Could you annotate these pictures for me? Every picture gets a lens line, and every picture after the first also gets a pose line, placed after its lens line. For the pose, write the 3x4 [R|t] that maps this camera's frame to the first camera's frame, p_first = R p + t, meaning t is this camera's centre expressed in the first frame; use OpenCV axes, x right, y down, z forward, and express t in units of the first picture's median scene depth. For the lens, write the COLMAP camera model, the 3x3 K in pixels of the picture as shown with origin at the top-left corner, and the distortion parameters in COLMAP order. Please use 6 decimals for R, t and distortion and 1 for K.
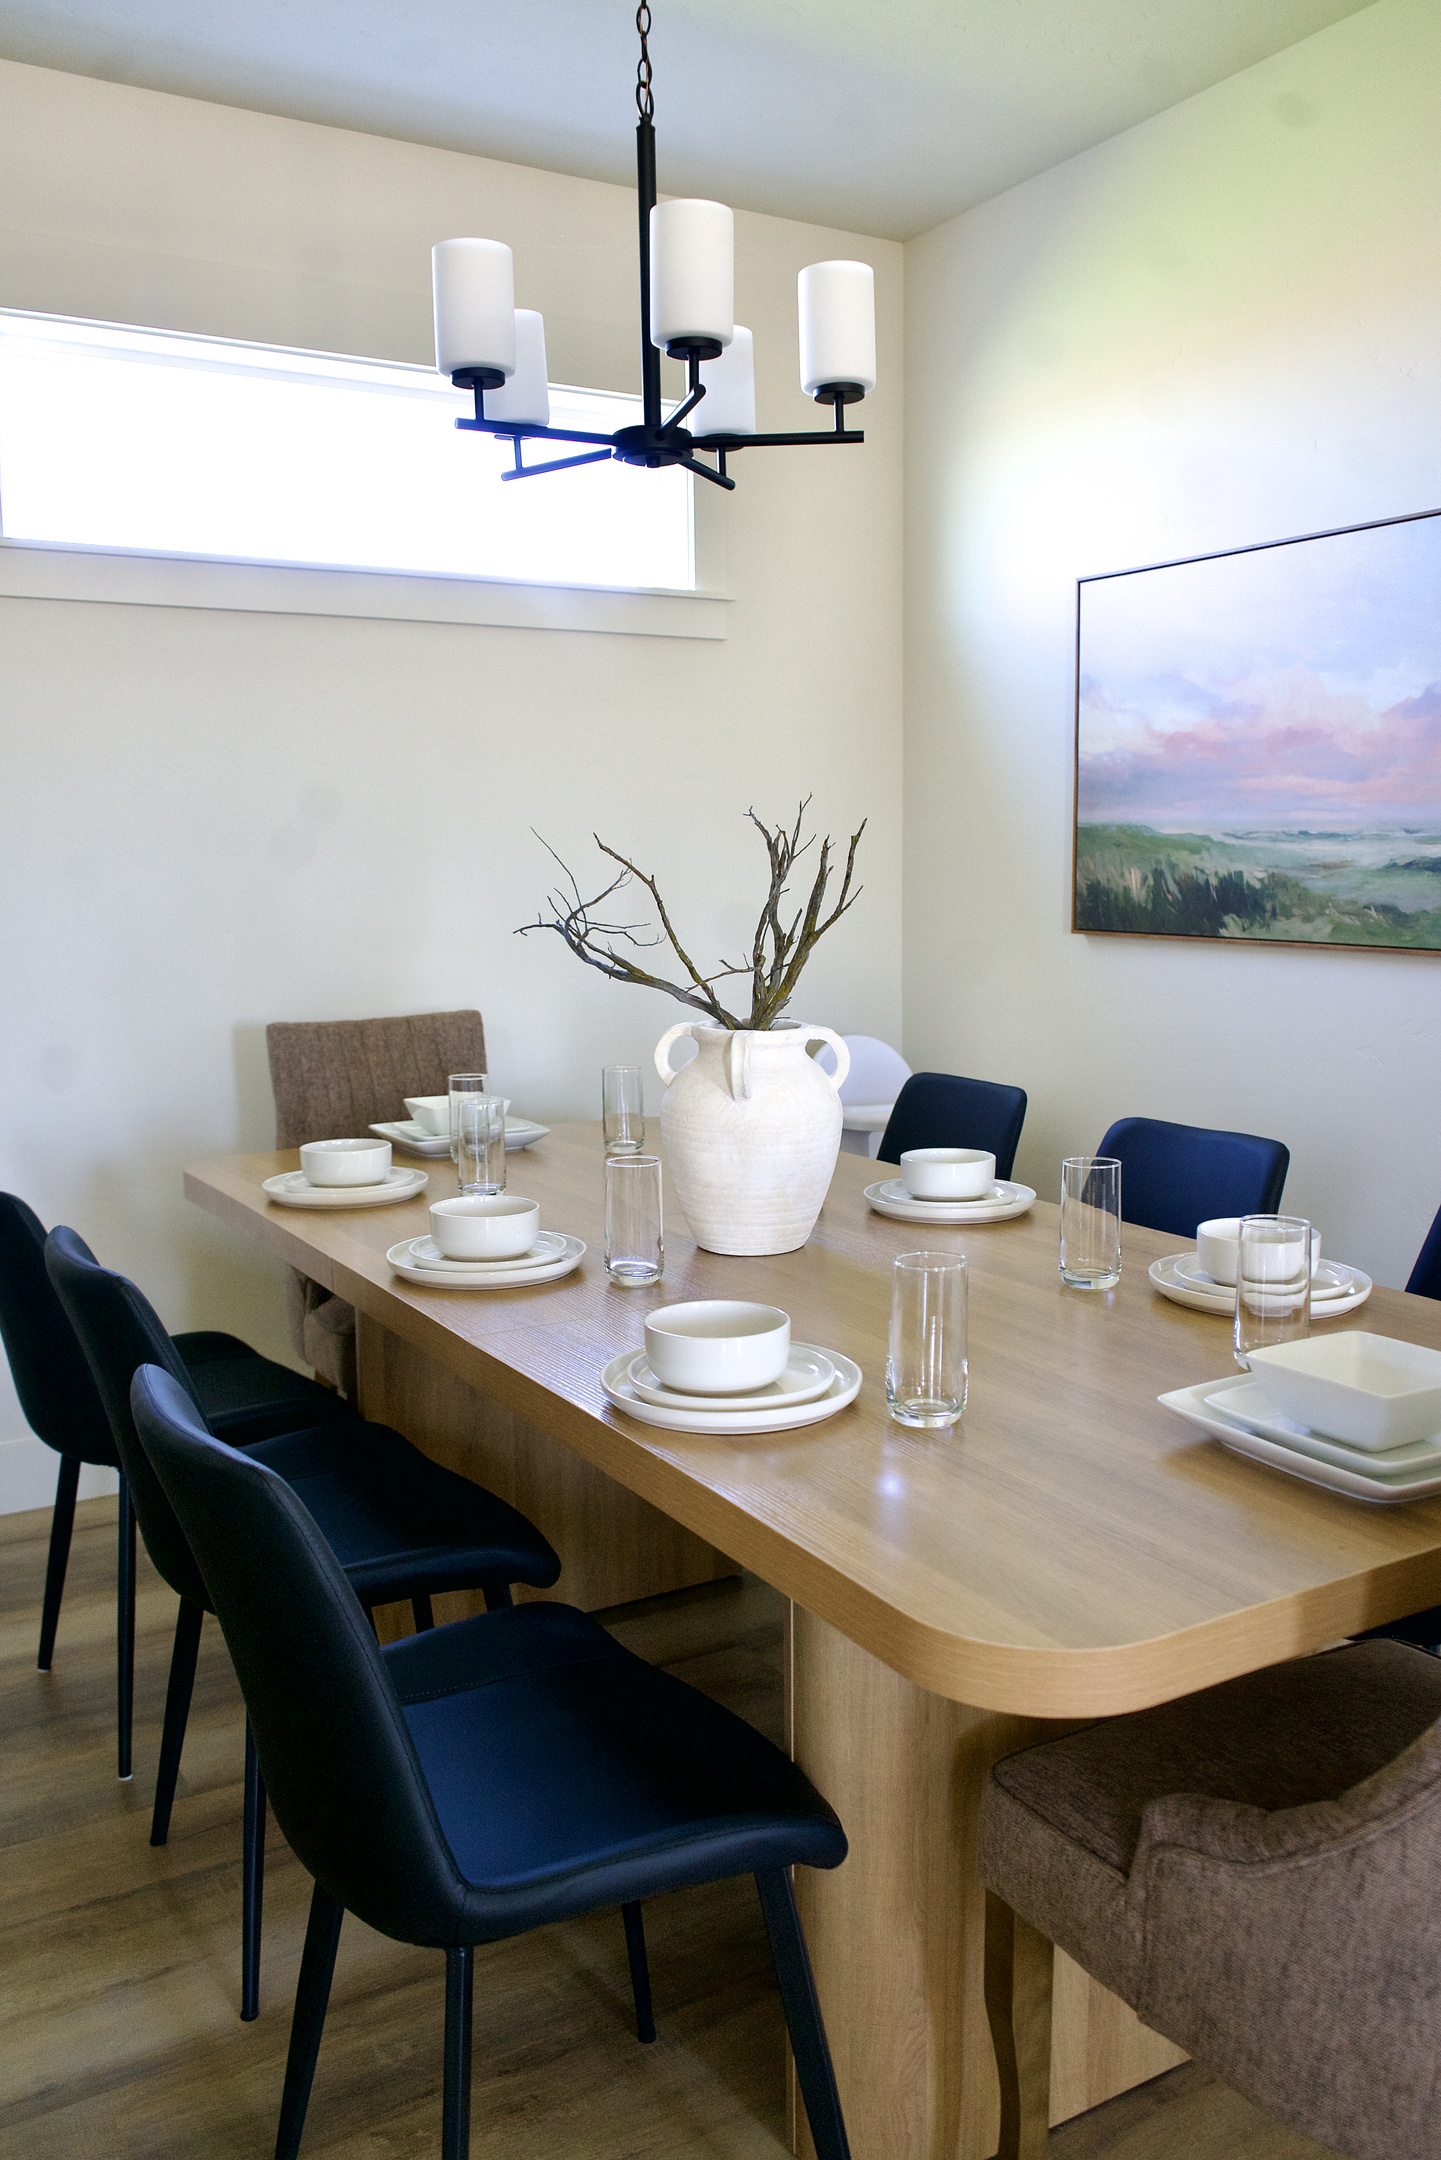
lens RADIAL K [[1793.6, 0, 720.5], [0, 1793.6, 1080.0], [0, 0, 1]] dist [0.011530, 0.005072]
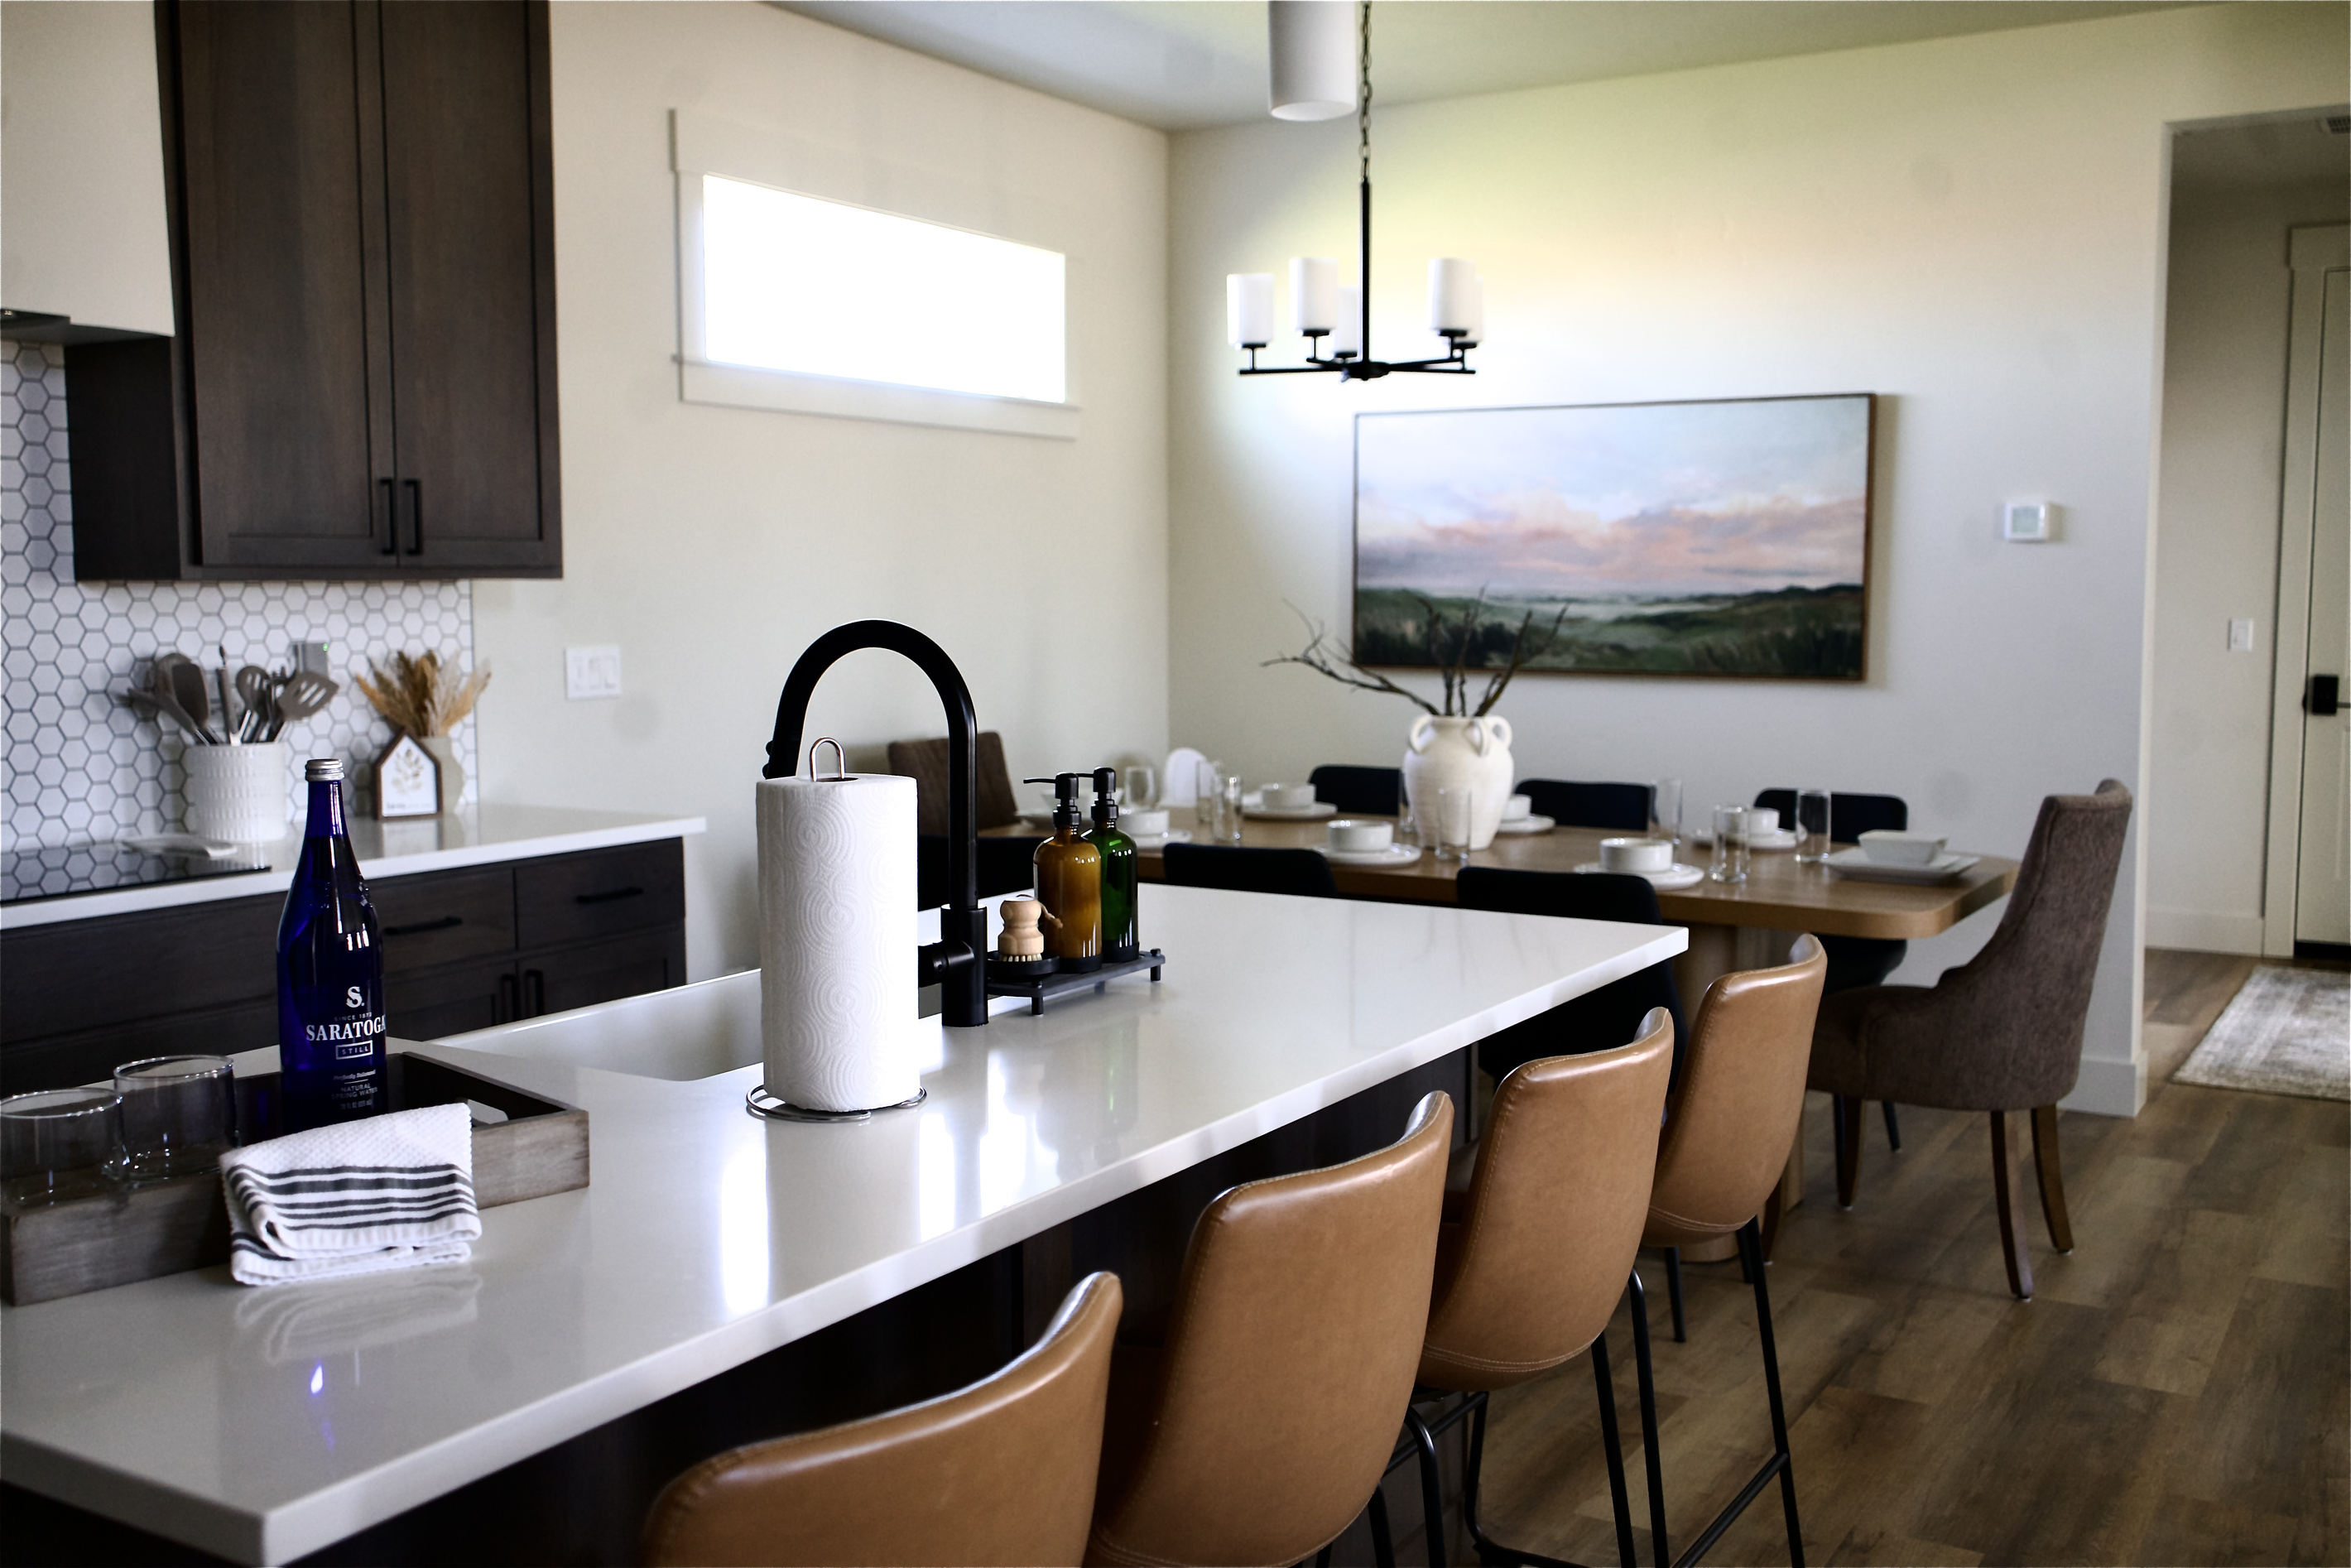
lens RADIAL K [[2248.5, 0, 1175.5], [0, 2248.5, 784.0], [0, 0, 1]] dist [-0.003204, -0.001374]
pose [[0.887540, -0.032377, 0.459592, -0.816134], [0.050163, 0.998388, -0.026537, 0.052964], [-0.457992, 0.046608, 0.887733, -0.522945]]
